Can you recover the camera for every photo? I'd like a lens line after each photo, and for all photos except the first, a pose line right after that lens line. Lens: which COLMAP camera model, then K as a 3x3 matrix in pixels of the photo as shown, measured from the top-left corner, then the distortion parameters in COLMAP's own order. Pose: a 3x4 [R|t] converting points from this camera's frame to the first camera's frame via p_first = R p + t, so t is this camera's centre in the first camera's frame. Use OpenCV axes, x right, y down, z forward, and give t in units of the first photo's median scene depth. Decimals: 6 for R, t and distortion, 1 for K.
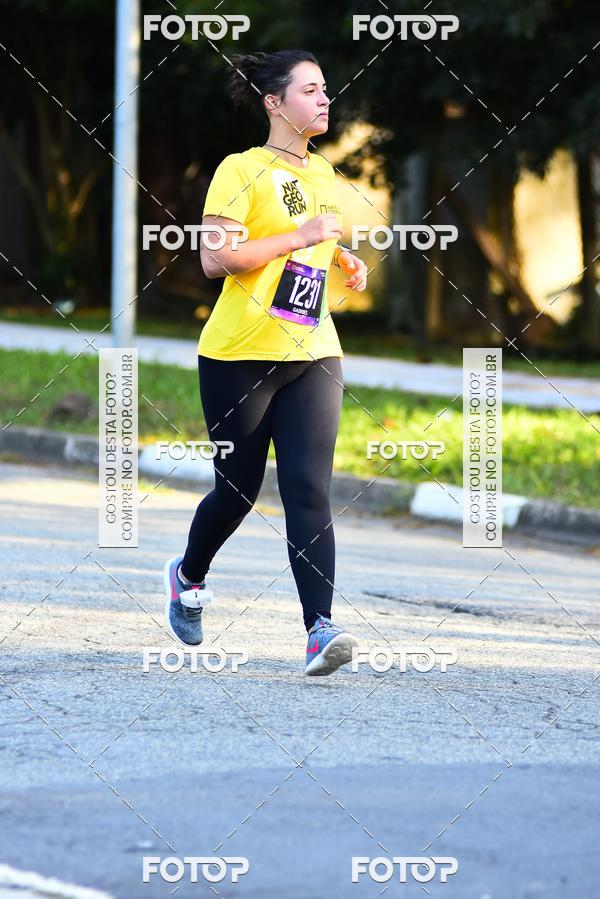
lens RADIAL K [[6555.2, 0, 300.0], [0, 6555.2, 449.5], [0, 0, 1]] dist [-0.461195, 49.673956]
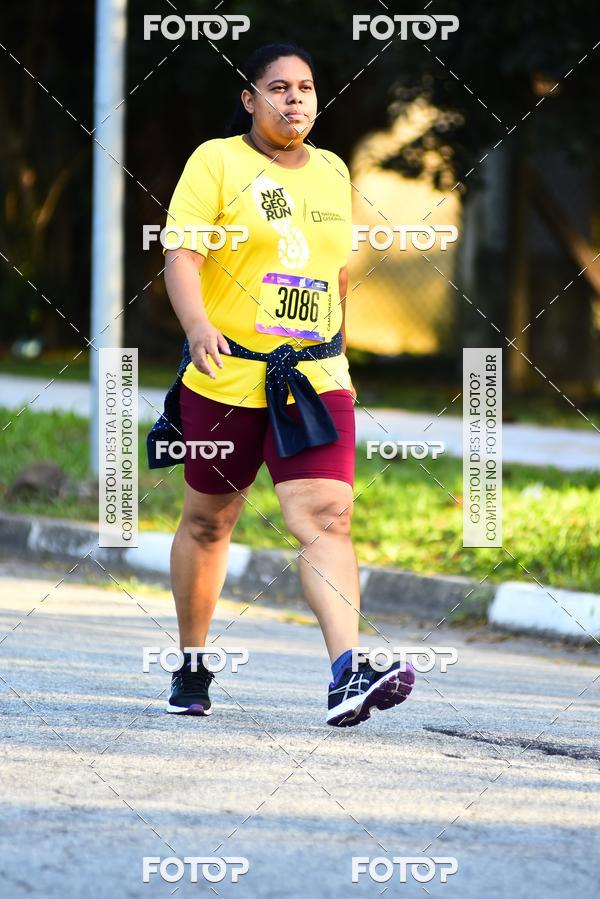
lens RADIAL K [[6555.2, 0, 300.0], [0, 6555.2, 449.5], [0, 0, 1]] dist [-0.461195, 49.673956]
pose [[0.999946, -0.000712, -0.010358, 0.003074], [0.000658, 0.999986, -0.005165, -0.006270], [0.010361, 0.005158, 0.999933, 0.248280]]
